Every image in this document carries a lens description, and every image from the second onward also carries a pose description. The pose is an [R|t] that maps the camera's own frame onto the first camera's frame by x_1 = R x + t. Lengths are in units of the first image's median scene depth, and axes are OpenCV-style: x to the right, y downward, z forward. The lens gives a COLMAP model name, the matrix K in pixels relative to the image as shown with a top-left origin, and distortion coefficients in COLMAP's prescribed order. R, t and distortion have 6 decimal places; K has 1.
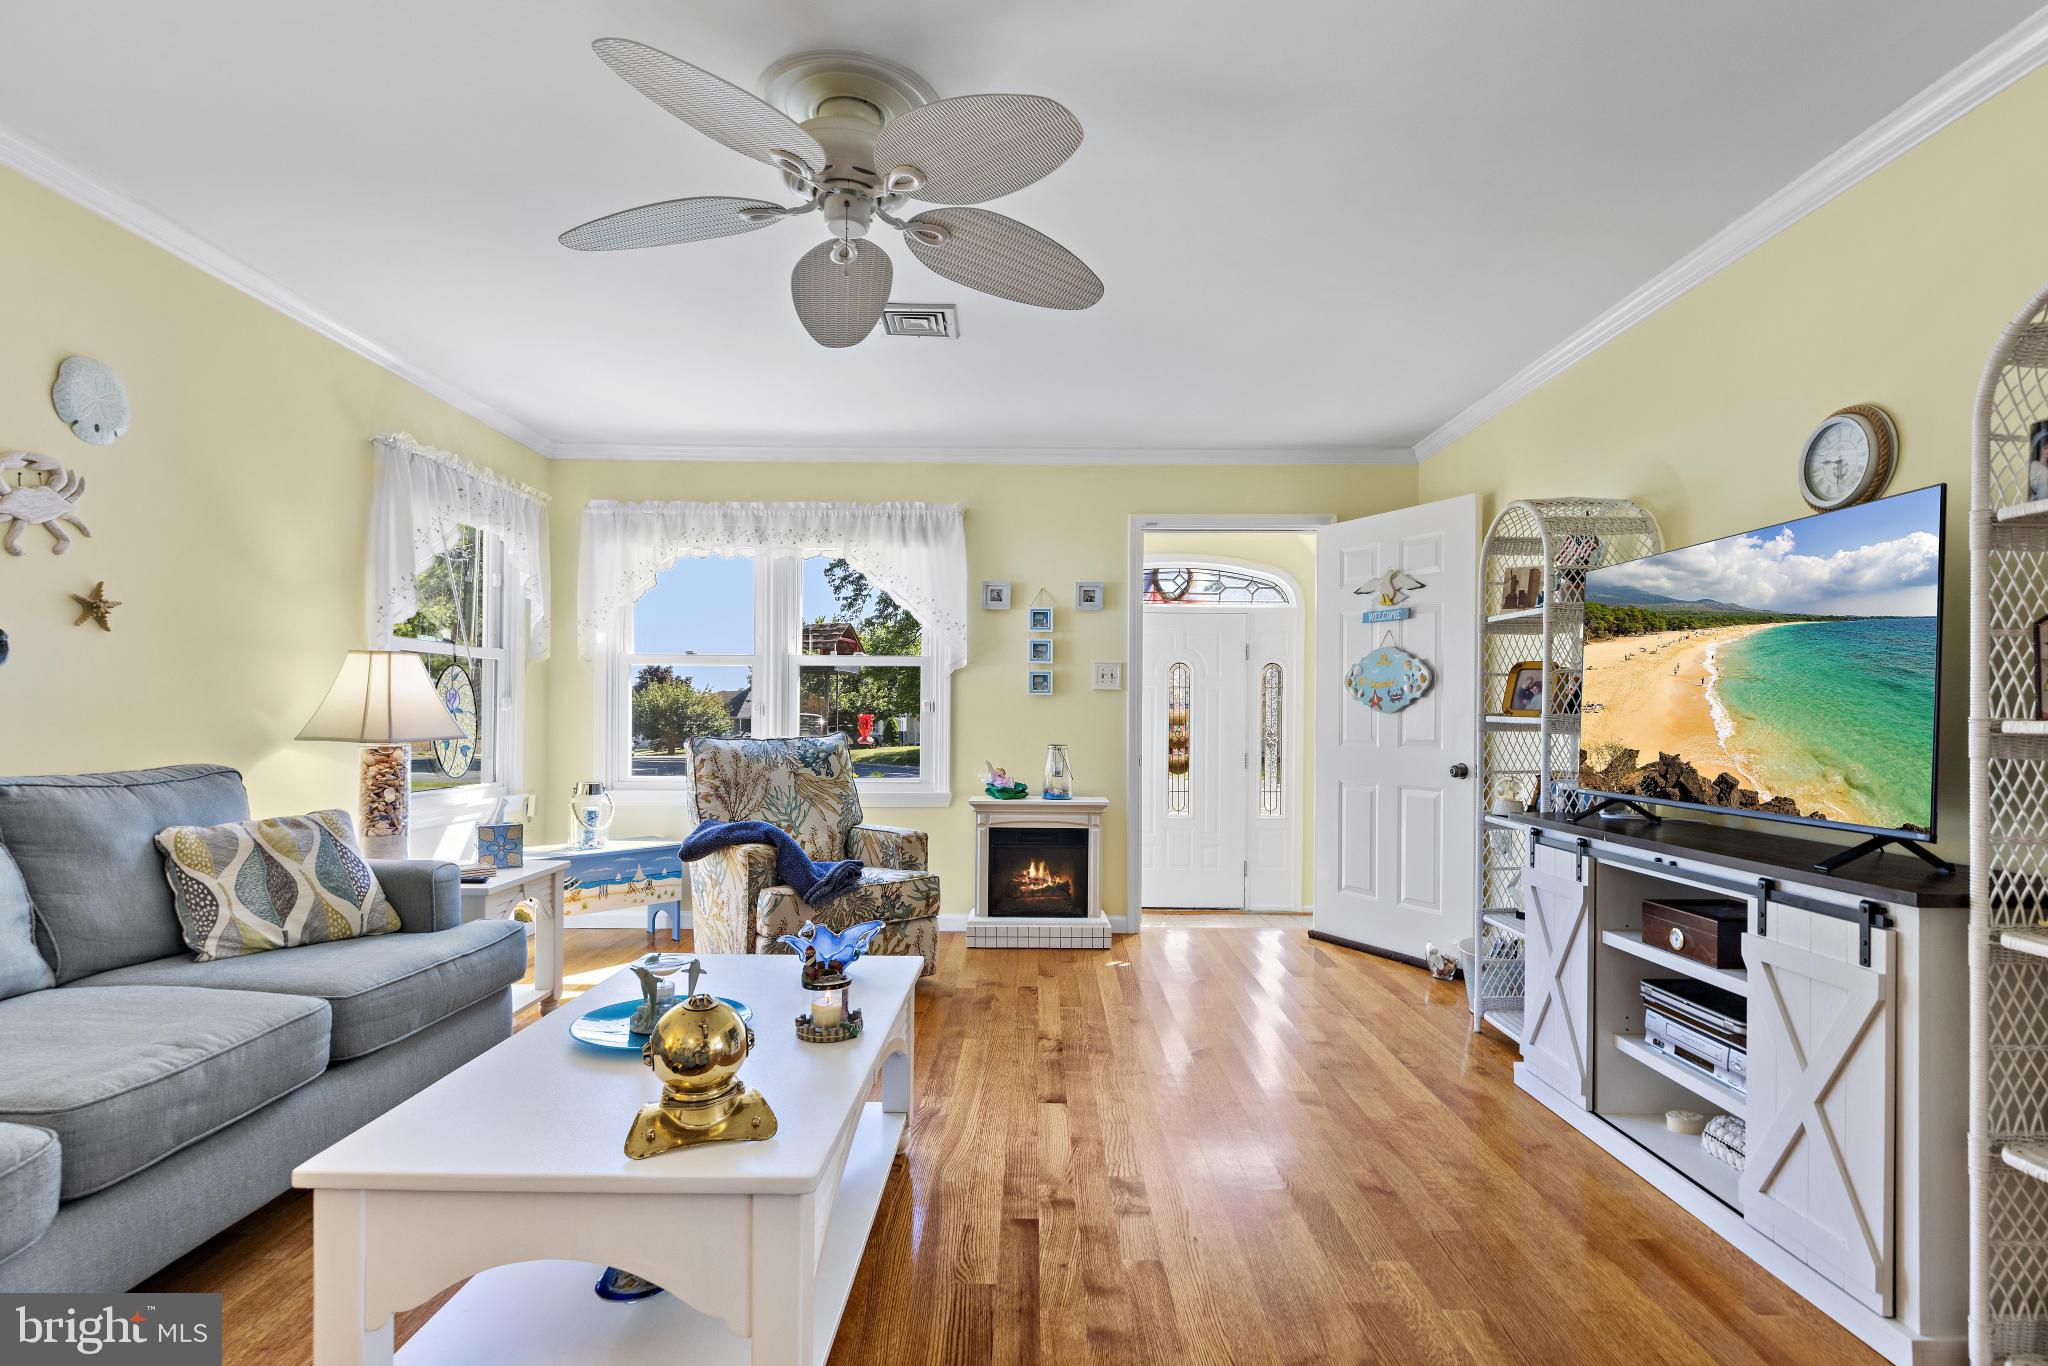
lens RADIAL K [[1006.4, 0, 1028.1], [0, 1006.4, 716.7], [0, 0, 1]] dist [0.002364, 0.000827]
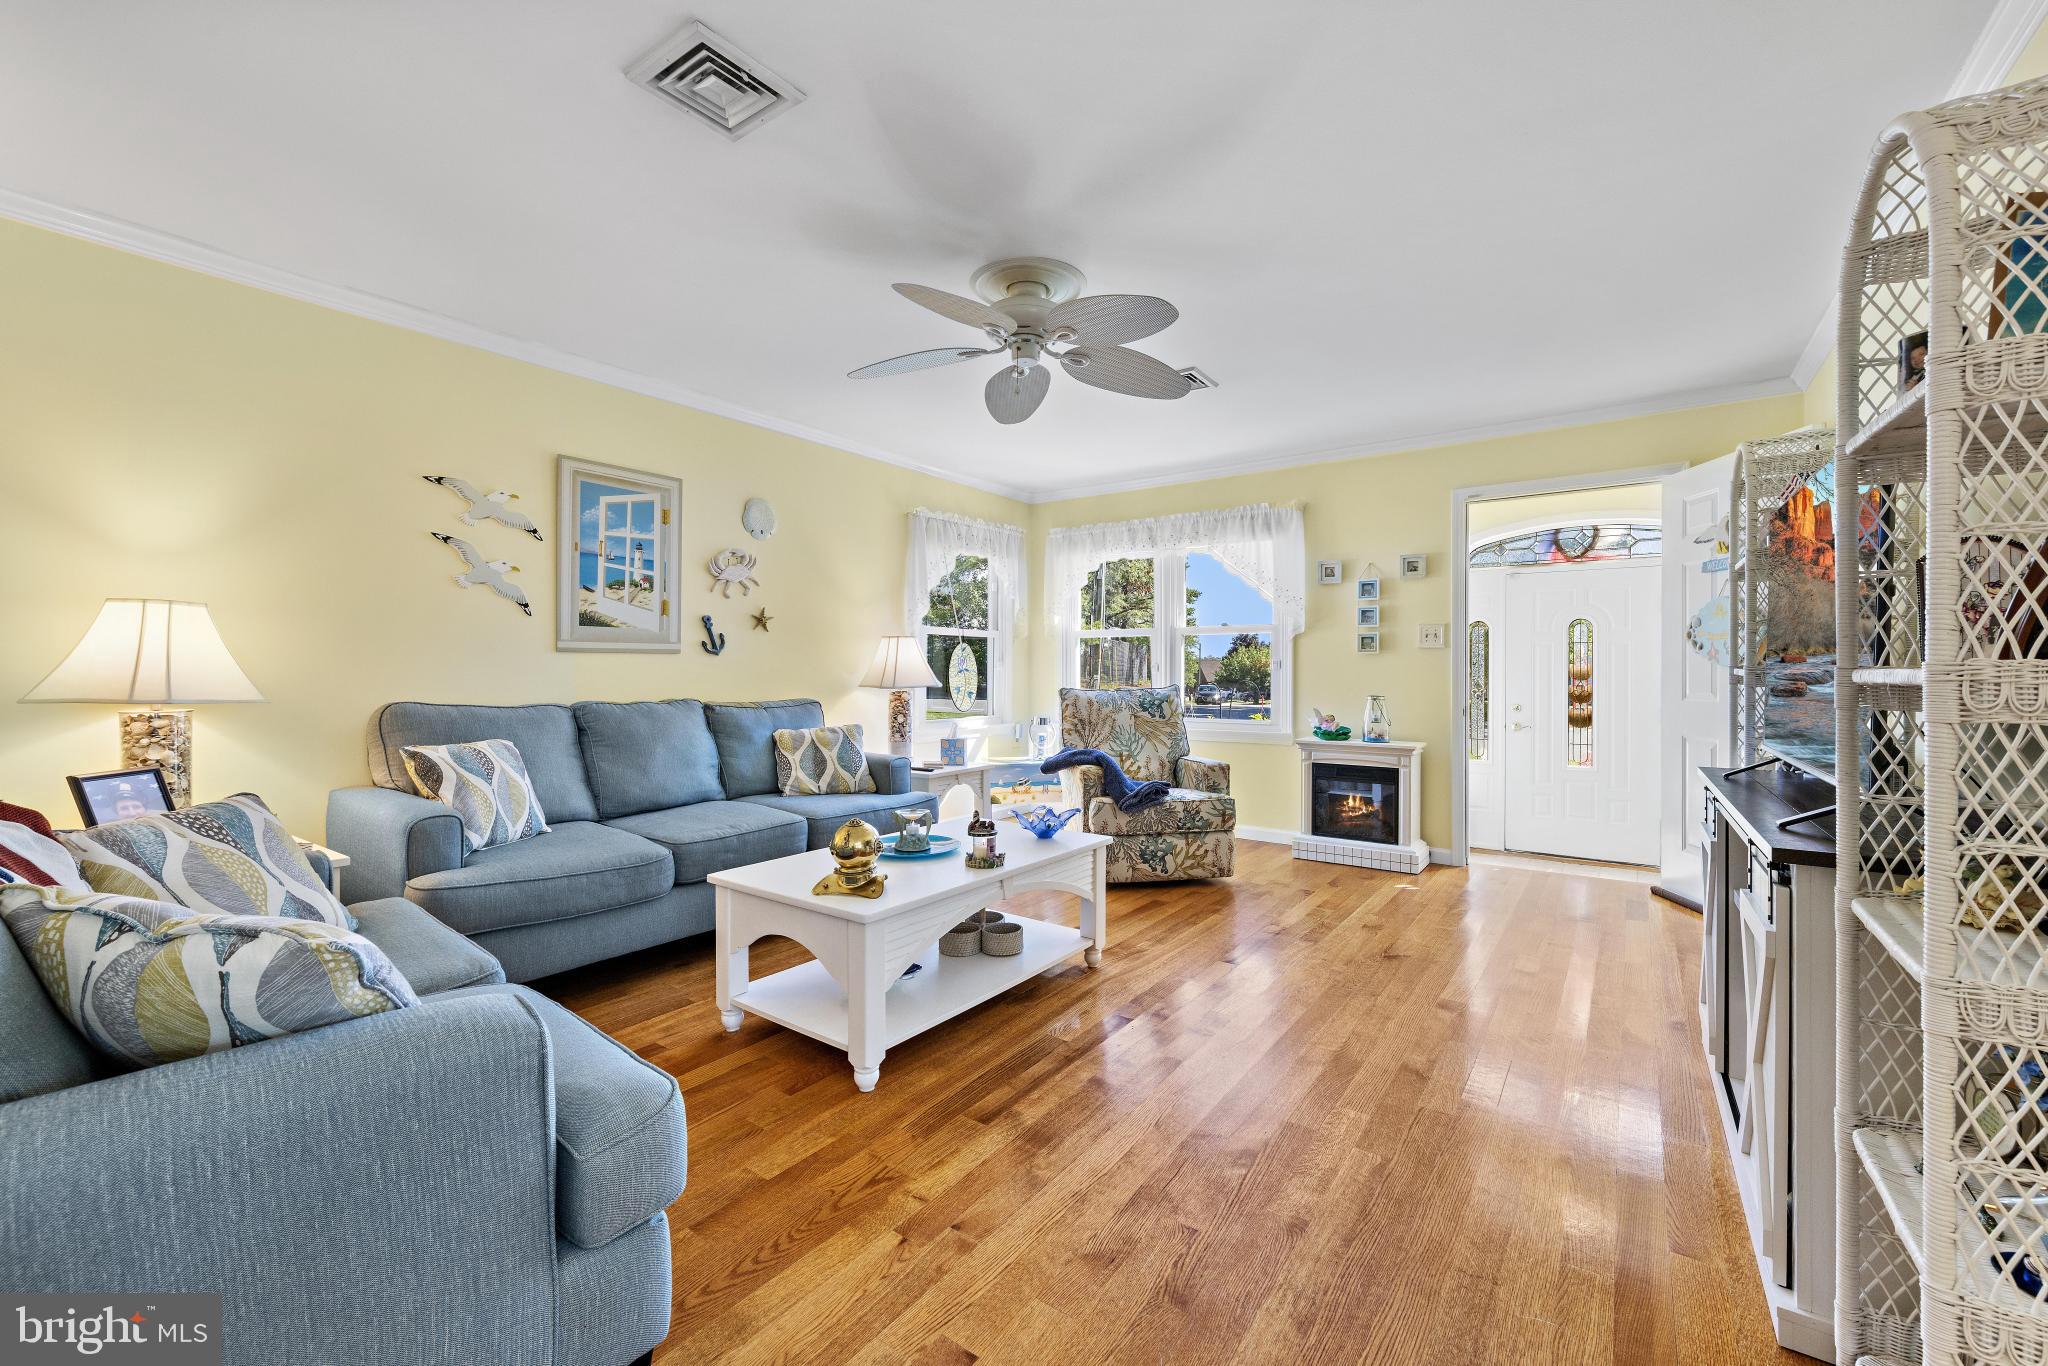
lens RADIAL K [[827.1, 0, 1024.3], [0, 827.1, 678.1], [0, 0, 1]] dist [0.001468, -0.000086]
pose [[0.810106, -0.001139, -0.586282, 0.274977], [0.003972, 0.999986, 0.003545, 0.002362], [0.586269, -0.005201, 0.810099, -0.023605]]
